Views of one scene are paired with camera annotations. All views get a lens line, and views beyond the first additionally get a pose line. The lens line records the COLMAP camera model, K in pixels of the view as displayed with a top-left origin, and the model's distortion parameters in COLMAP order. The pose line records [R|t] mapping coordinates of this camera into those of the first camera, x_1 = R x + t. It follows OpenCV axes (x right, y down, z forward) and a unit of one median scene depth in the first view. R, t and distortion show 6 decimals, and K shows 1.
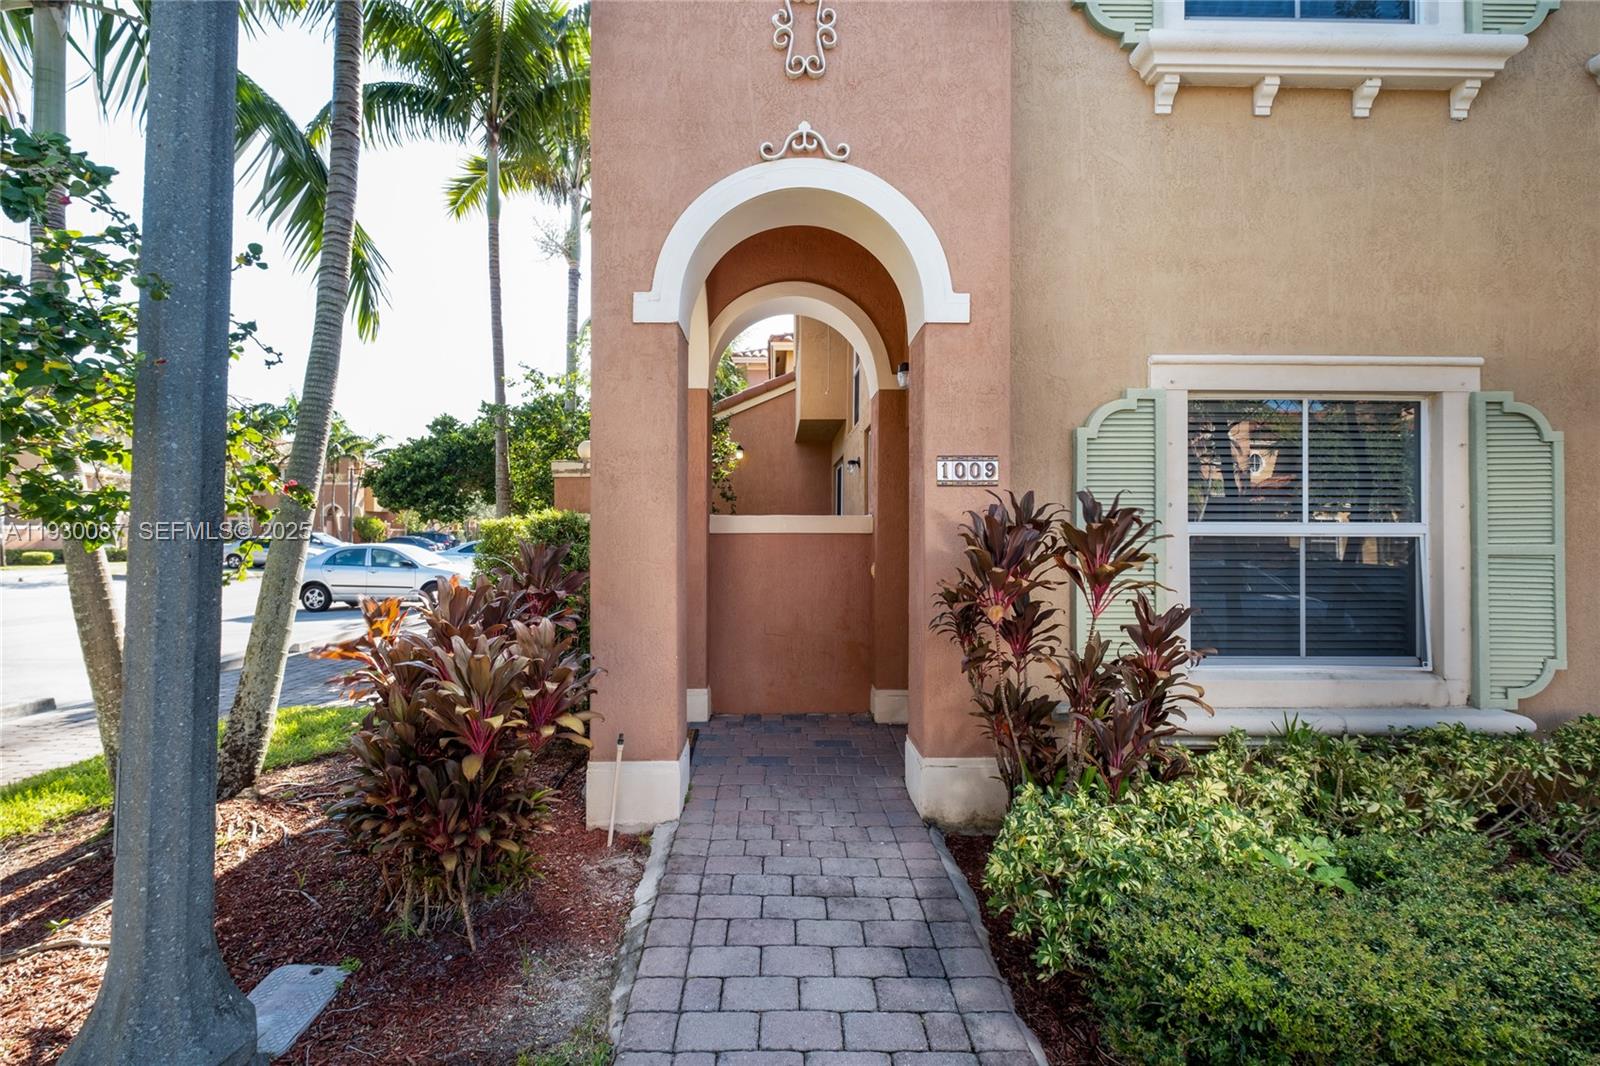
lens RADIAL K [[739.3, 0, 800.0], [0, 739.3, 533.0], [0, 0, 1]] dist [0.001588, 0.000192]
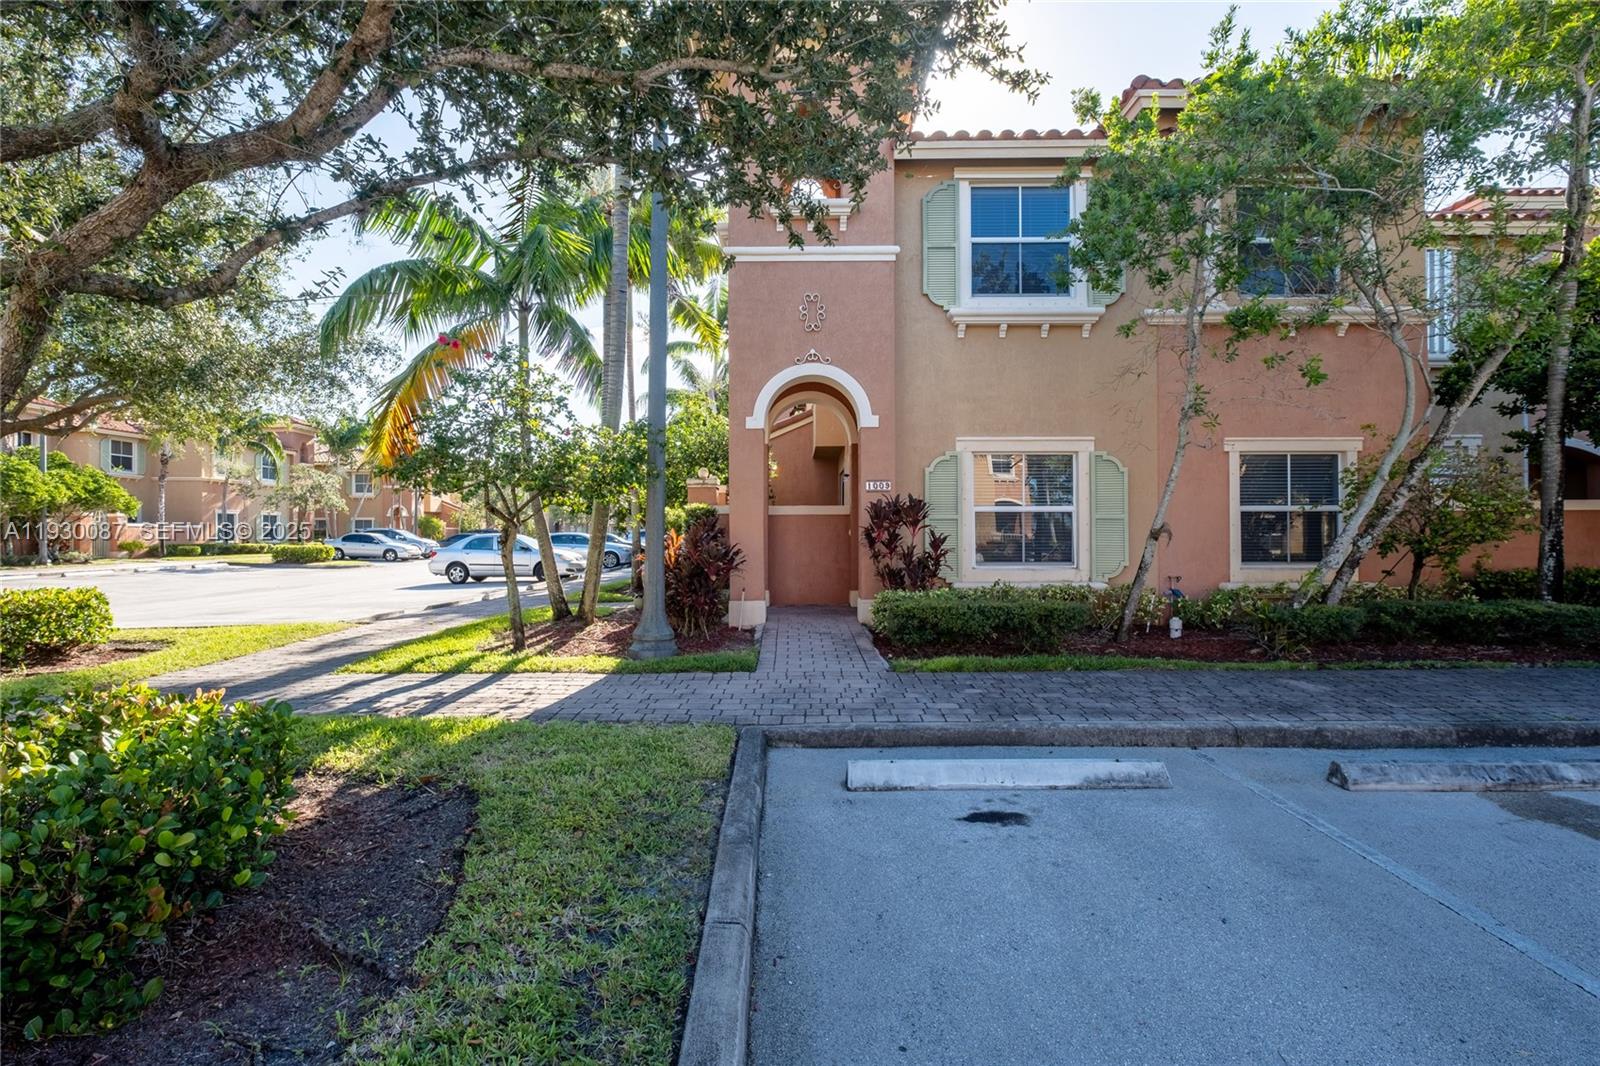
lens RADIAL K [[783.7, 0, 800.0], [0, 783.7, 533.0], [0, 0, 1]] dist [-0.000929, -0.000082]
pose [[0.999585, -0.006354, -0.028080, 0.032482], [0.006333, 0.999980, -0.000820, 0.072643], [0.028085, 0.000641, 0.999605, -1.595711]]
